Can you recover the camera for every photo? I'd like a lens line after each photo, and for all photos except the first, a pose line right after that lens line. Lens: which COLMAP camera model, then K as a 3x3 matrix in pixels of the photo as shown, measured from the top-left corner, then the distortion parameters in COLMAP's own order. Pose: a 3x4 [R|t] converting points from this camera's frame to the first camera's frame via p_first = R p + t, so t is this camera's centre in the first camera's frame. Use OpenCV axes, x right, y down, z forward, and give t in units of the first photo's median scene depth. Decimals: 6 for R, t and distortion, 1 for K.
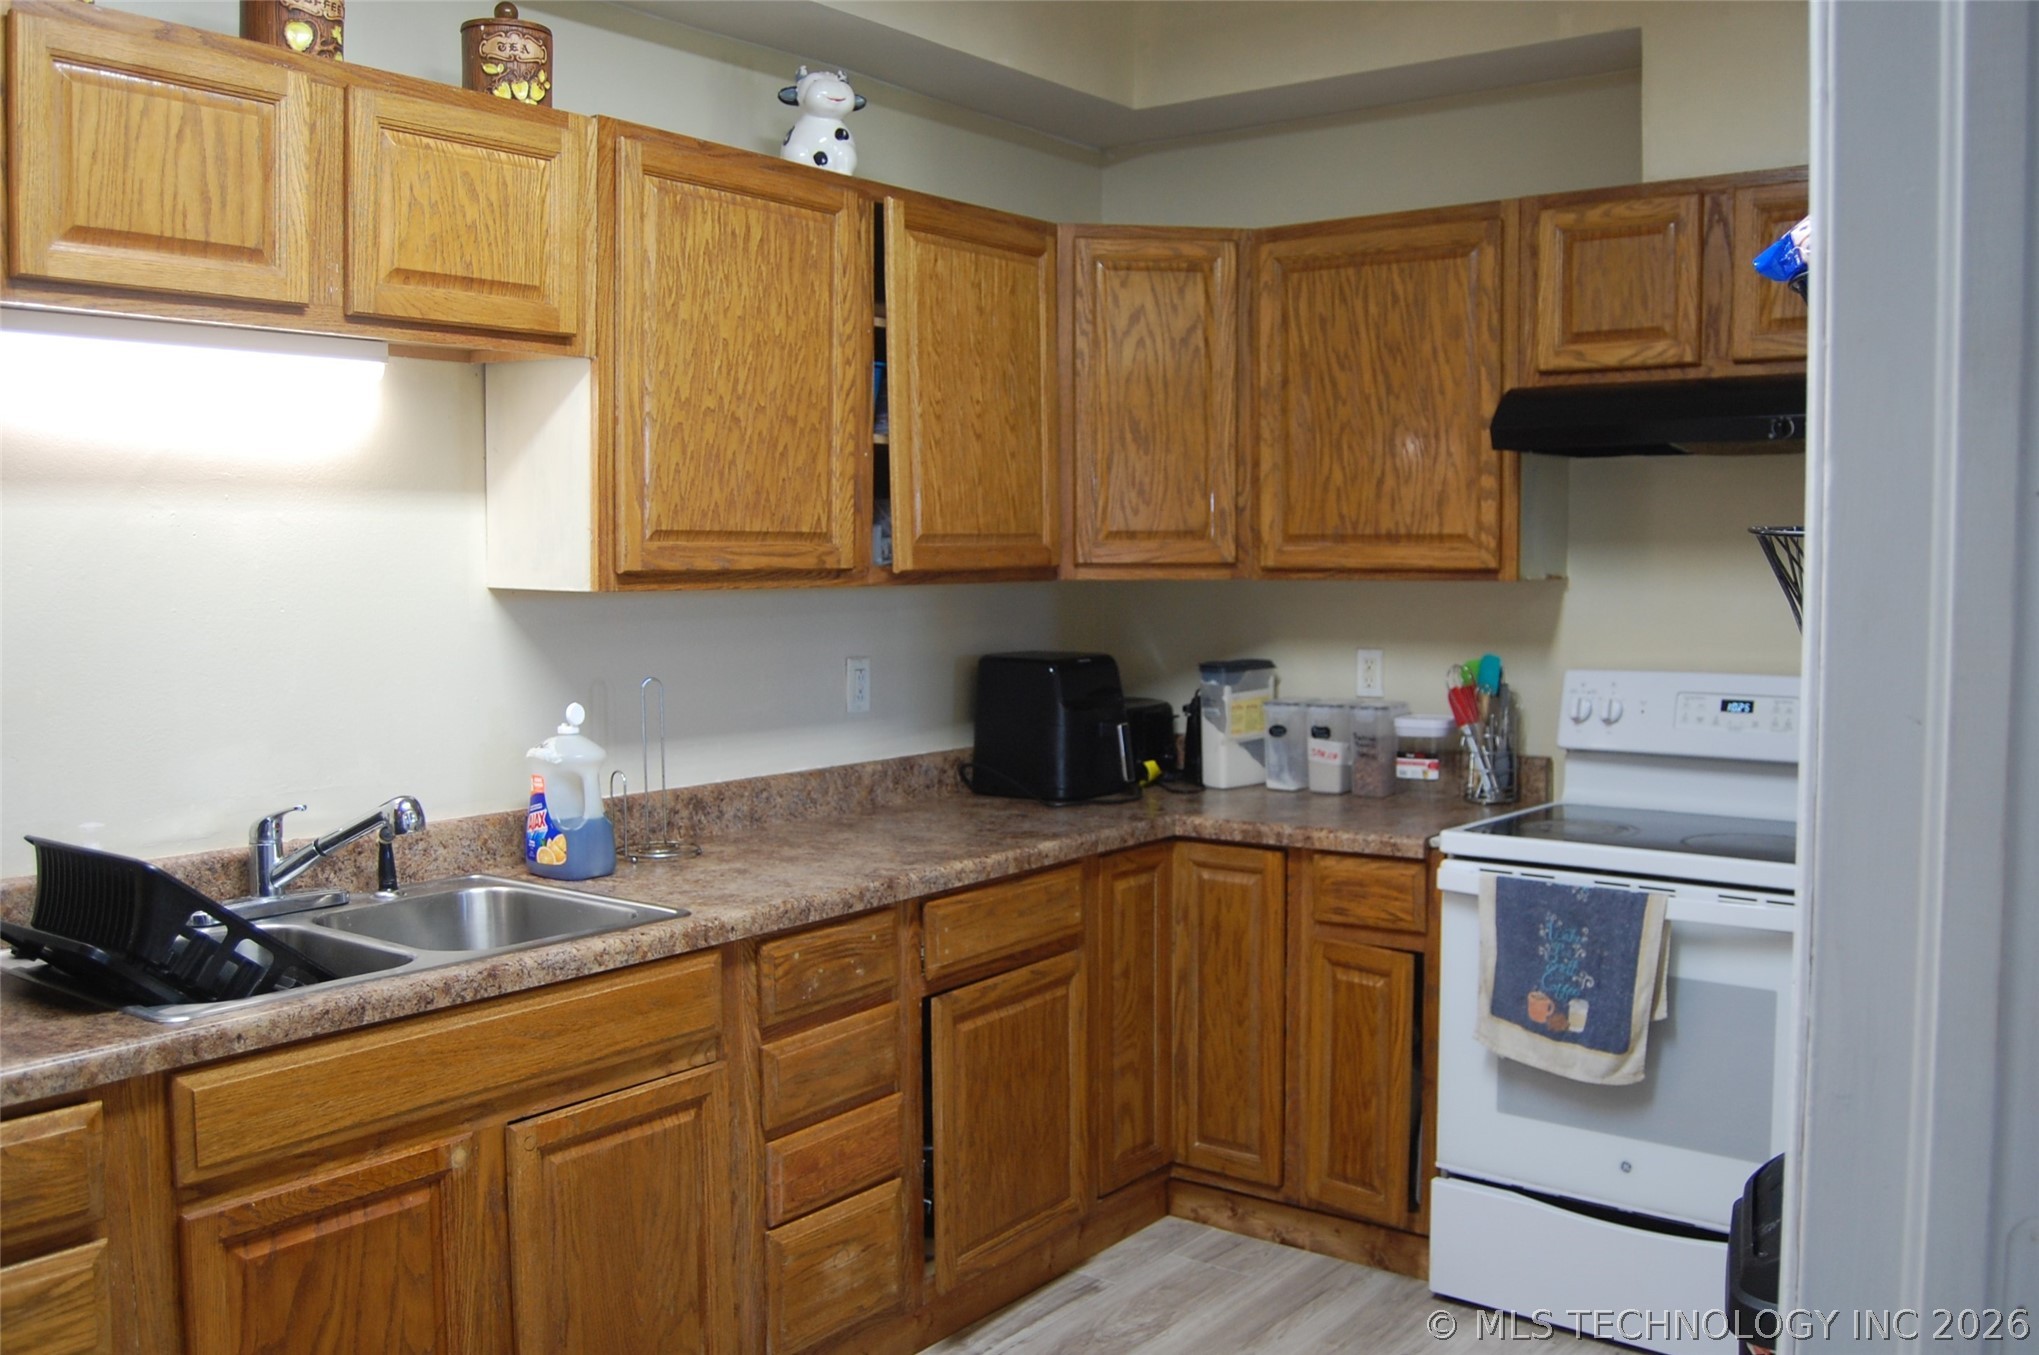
lens RADIAL K [[1799.2, 0, 1076.4], [0, 1799.2, 675.8], [0, 0, 1]] dist [-0.082058, 0.021081]
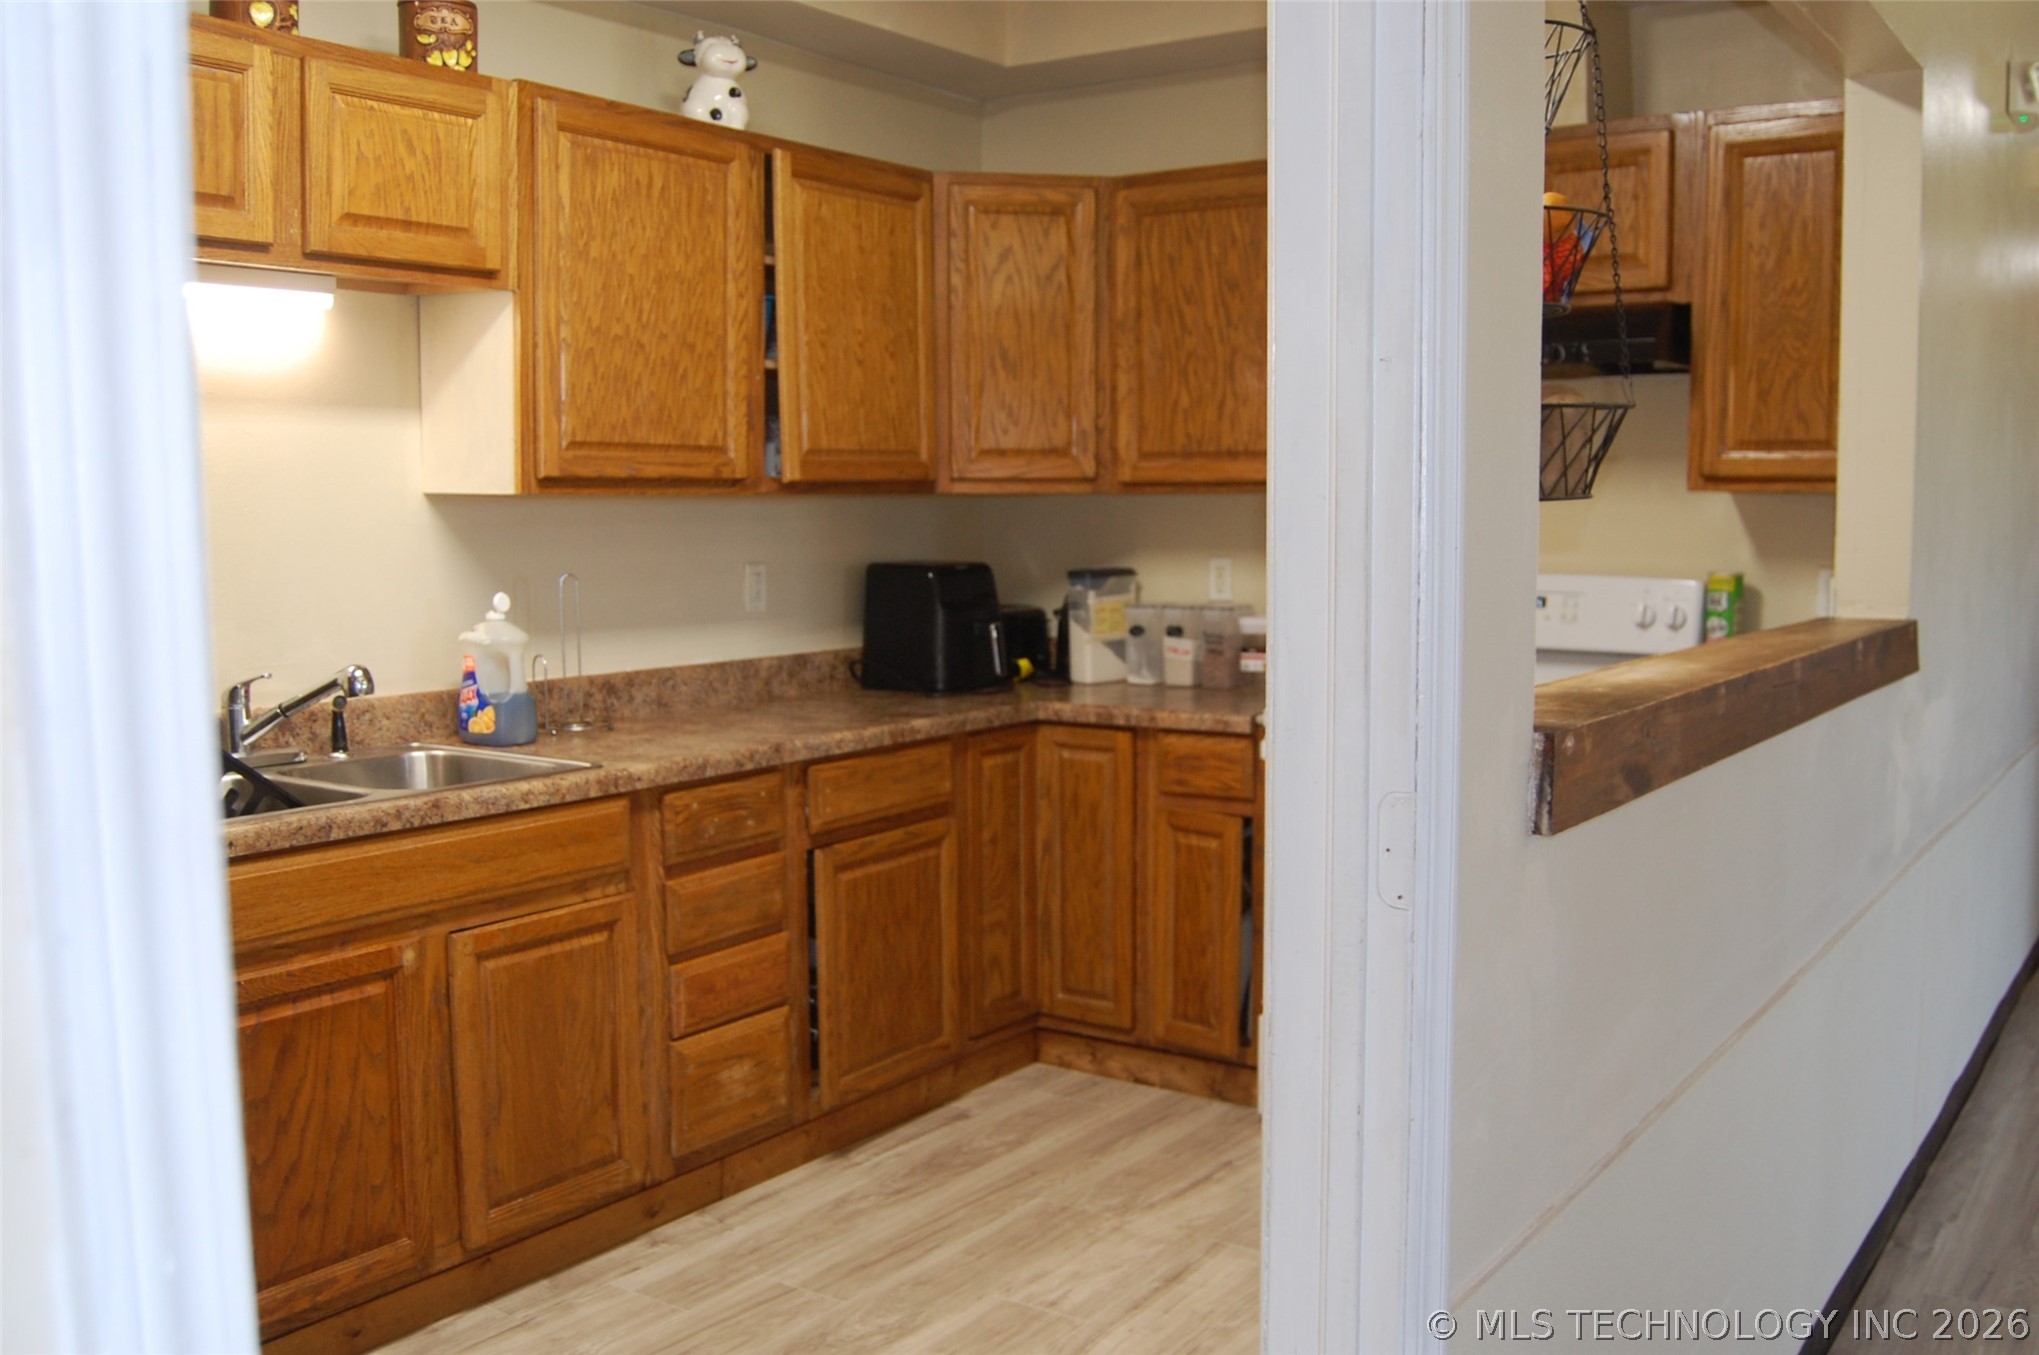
lens RADIAL K [[1856.1, 0, 1078.9], [0, 1856.1, 677.6], [0, 0, 1]] dist [-0.080123, 0.018453]
pose [[0.999340, -0.002871, 0.036199, 0.046364], [0.001874, 0.999619, 0.027545, 0.037355], [-0.036265, -0.027459, 0.998965, -0.192718]]
